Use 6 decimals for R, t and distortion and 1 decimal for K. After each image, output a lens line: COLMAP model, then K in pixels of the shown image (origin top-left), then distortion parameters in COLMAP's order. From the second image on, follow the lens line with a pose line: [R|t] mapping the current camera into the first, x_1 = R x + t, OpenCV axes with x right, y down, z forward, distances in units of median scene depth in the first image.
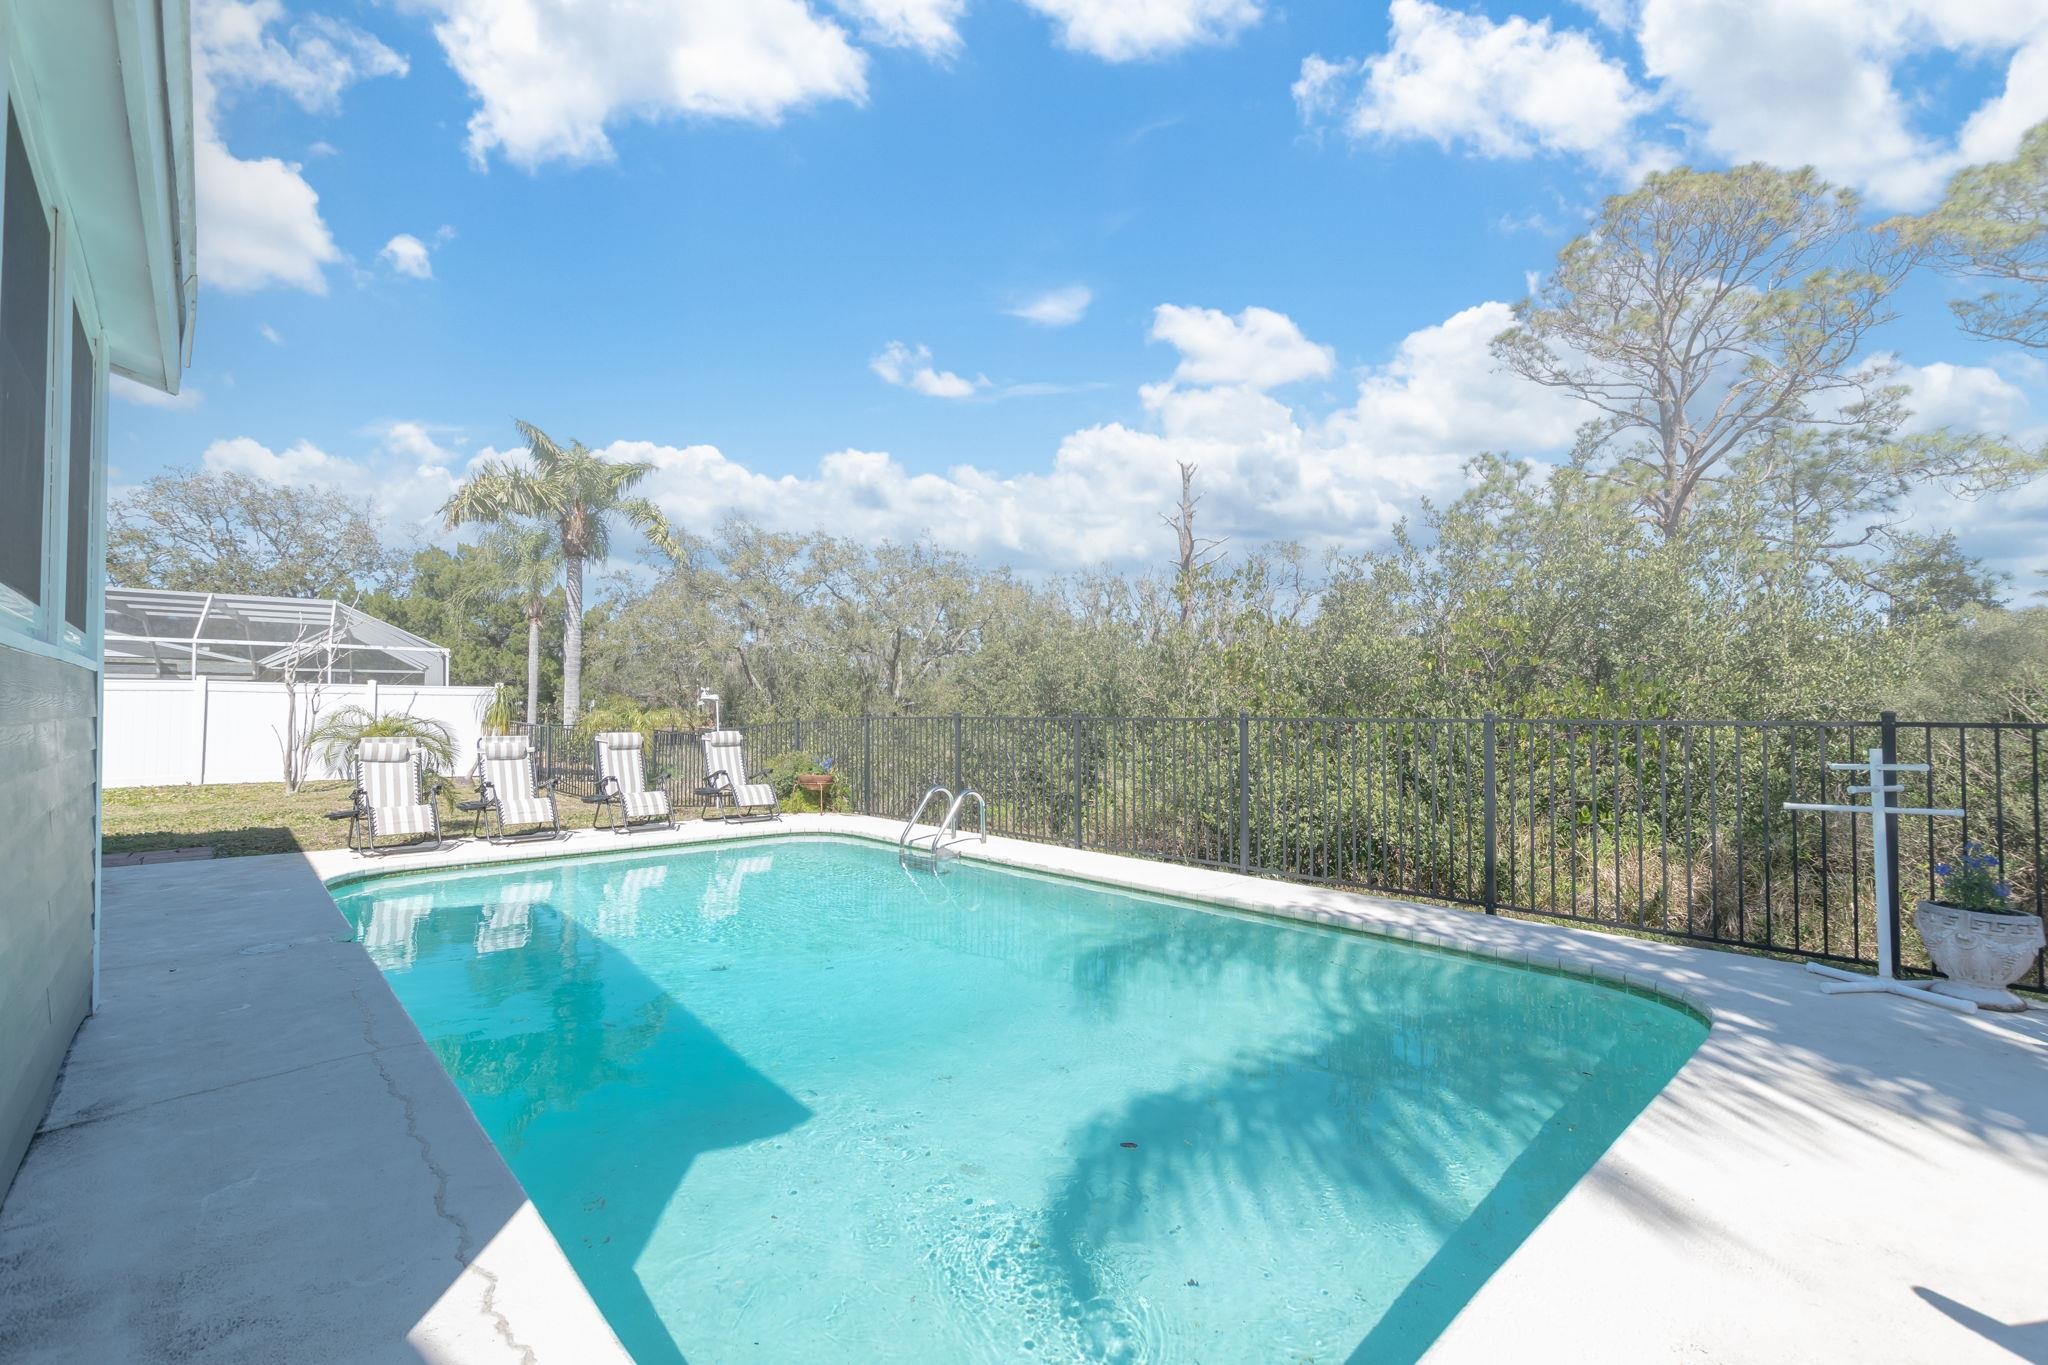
lens RADIAL K [[850.1, 0, 977.6], [0, 850.1, 690.1], [0, 0, 1]] dist [0.000046, -0.000073]
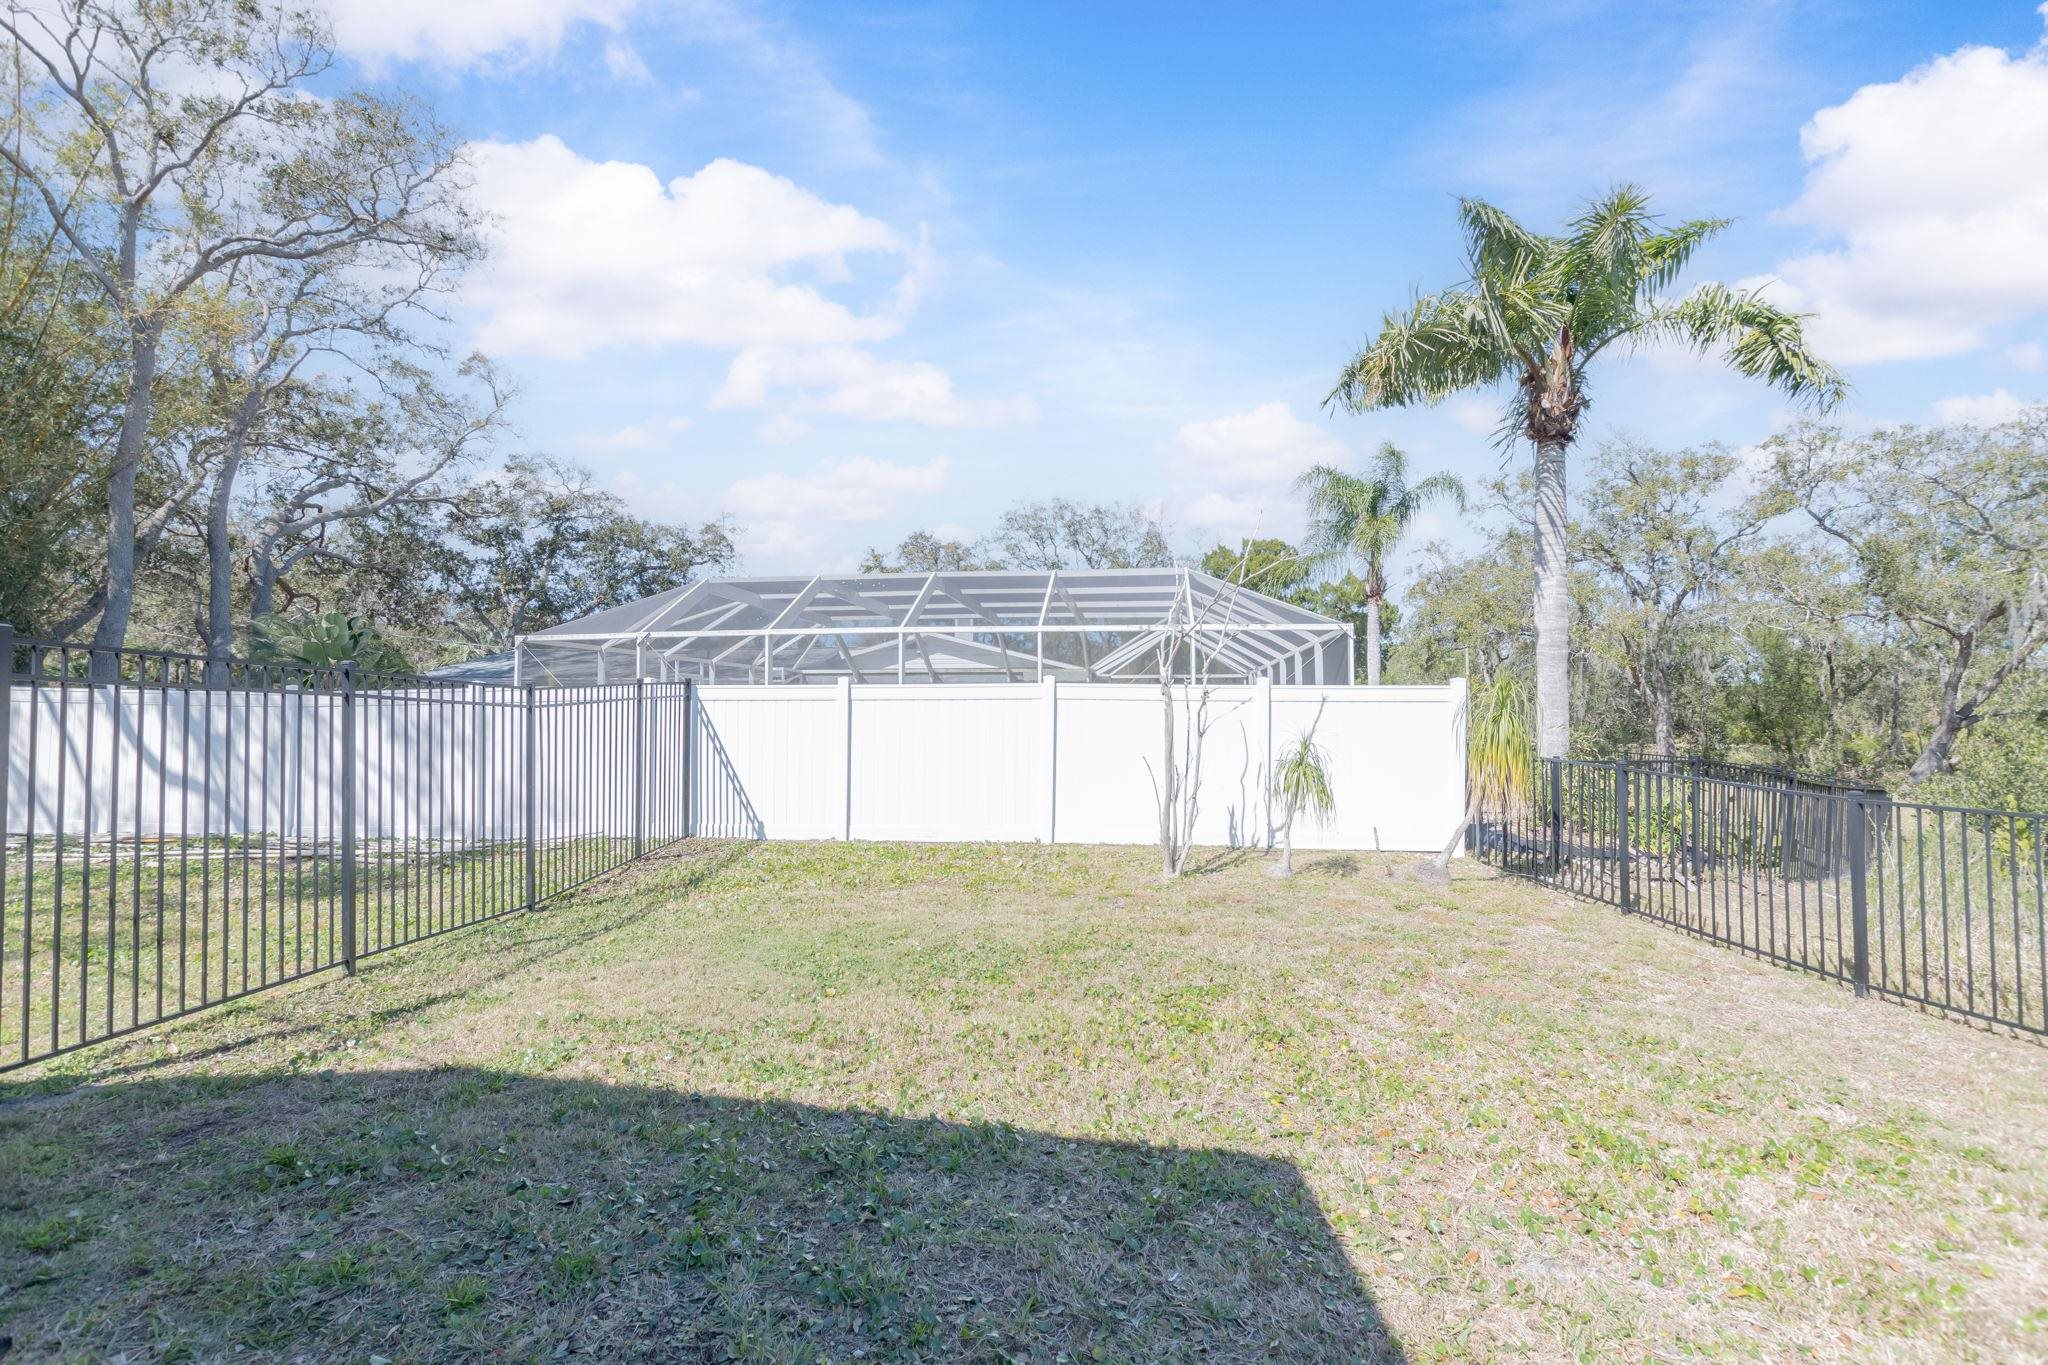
lens RADIAL K [[872.1, 0, 1024.6], [0, 872.1, 693.1], [0, 0, 1]] dist [0.000625, -0.000086]
pose [[0.725844, -0.024637, -0.687418, -0.223891], [0.024261, 0.999654, -0.010211, 0.000799], [0.687431, -0.009266, 0.726190, 0.240812]]
